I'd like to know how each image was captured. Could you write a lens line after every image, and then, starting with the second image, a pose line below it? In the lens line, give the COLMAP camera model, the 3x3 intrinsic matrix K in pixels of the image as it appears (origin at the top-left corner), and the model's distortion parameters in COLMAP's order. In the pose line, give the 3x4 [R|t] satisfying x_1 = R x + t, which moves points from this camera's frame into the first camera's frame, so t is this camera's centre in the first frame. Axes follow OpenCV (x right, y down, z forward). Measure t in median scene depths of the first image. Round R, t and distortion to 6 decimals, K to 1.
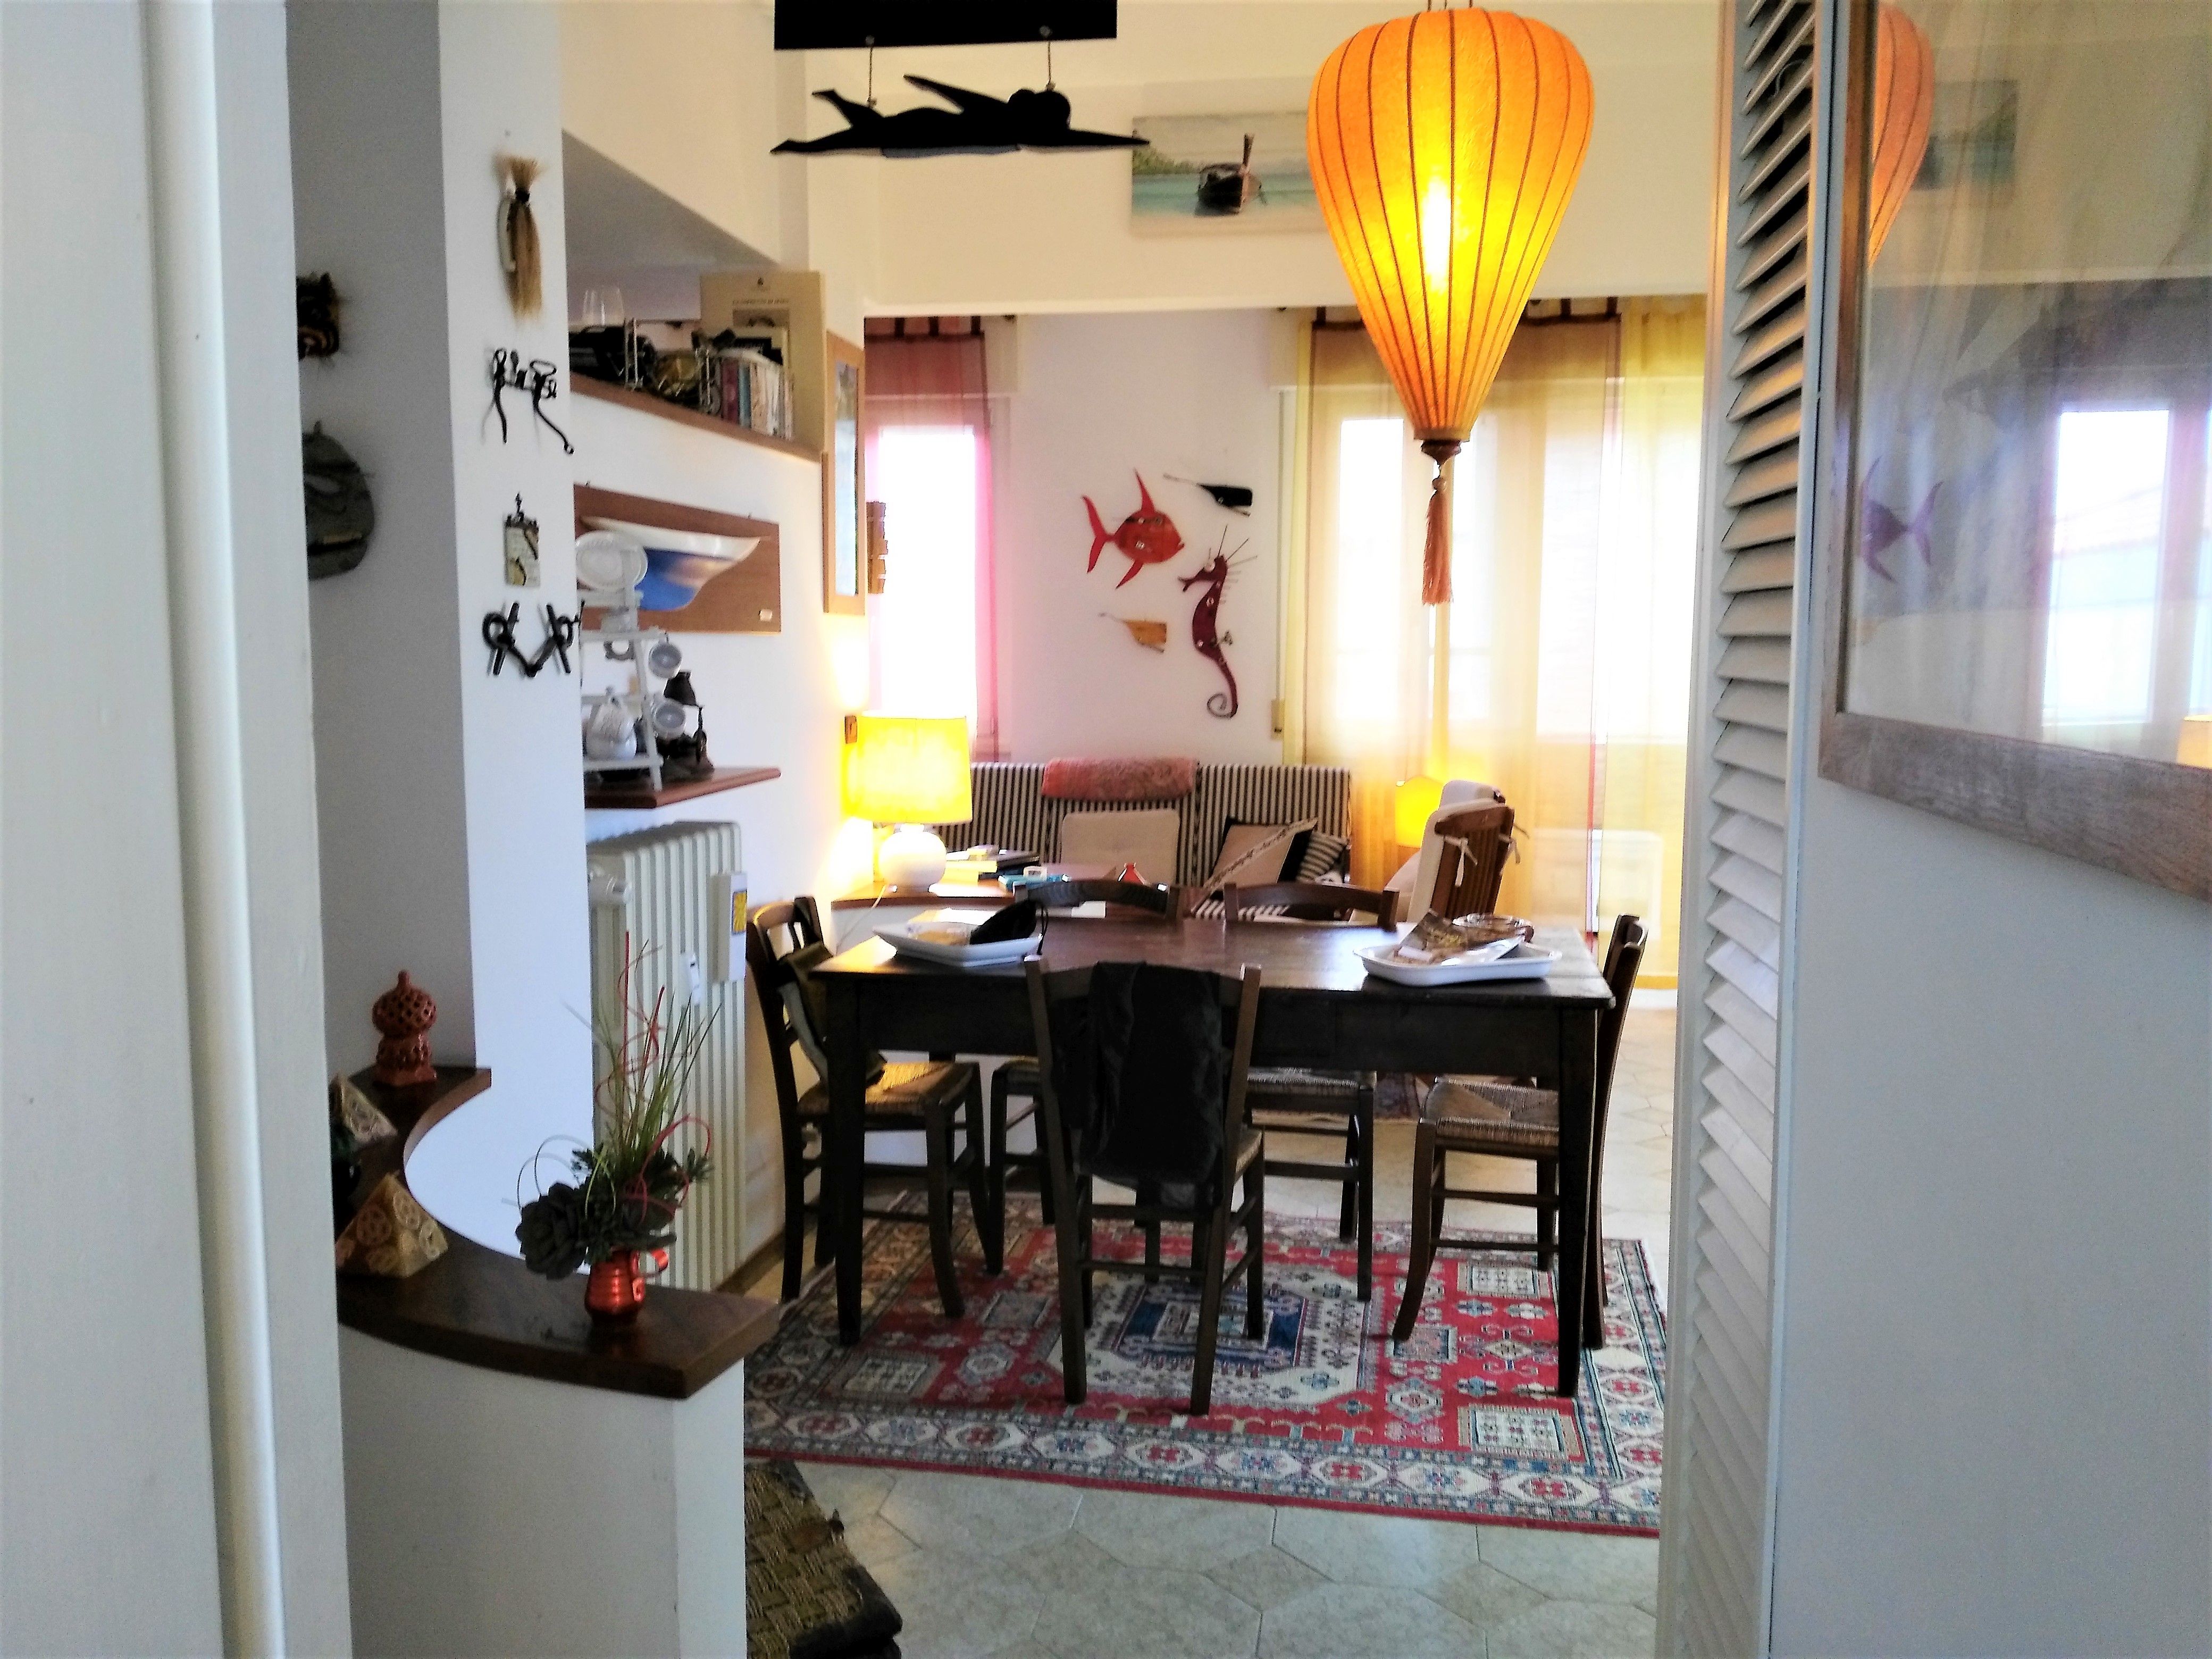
lens RADIAL K [[1800.4, 0, 1110.7], [0, 1800.4, 821.1], [0, 0, 1]] dist [0.123242, -0.255650]
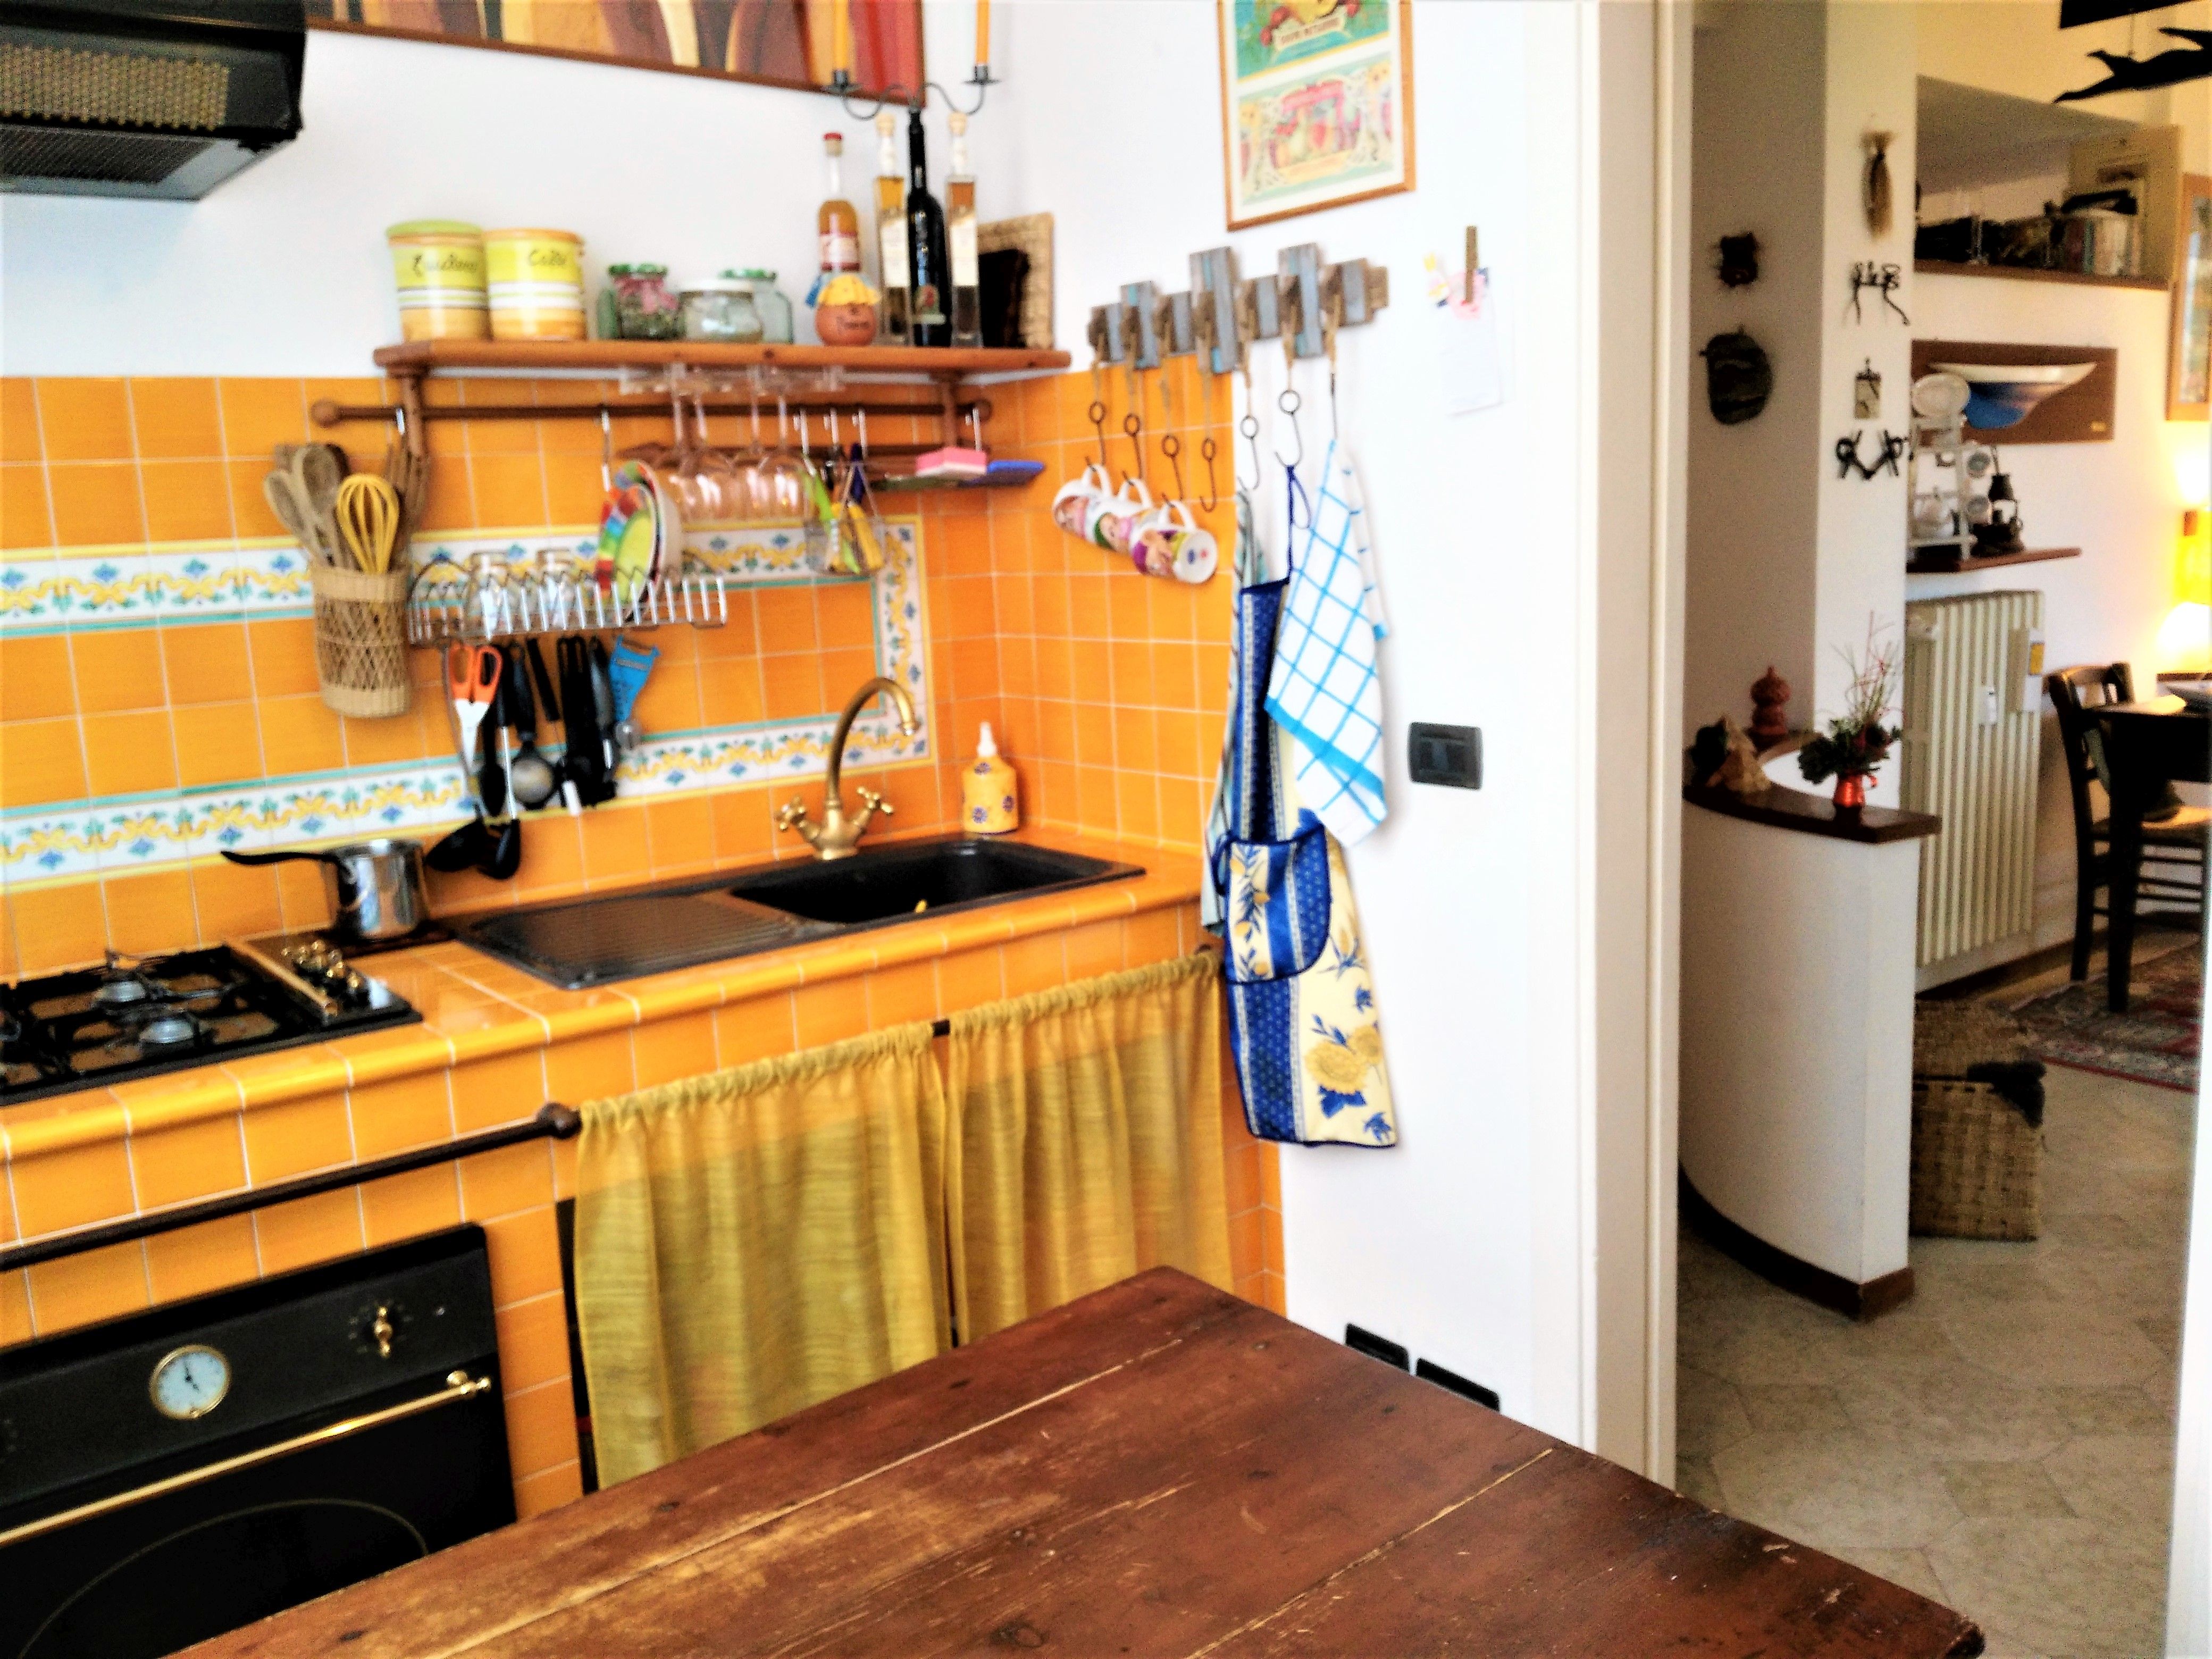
lens RADIAL K [[1816.0, 0, 1106.0], [0, 1816.0, 829.5], [0, 0, 1]] dist [0.043699, -0.117649]
pose [[0.725167, 0.086701, -0.683093, 0.190479], [-0.022201, 0.994469, 0.102654, 0.046162], [0.688215, -0.059276, 0.723081, -0.369270]]
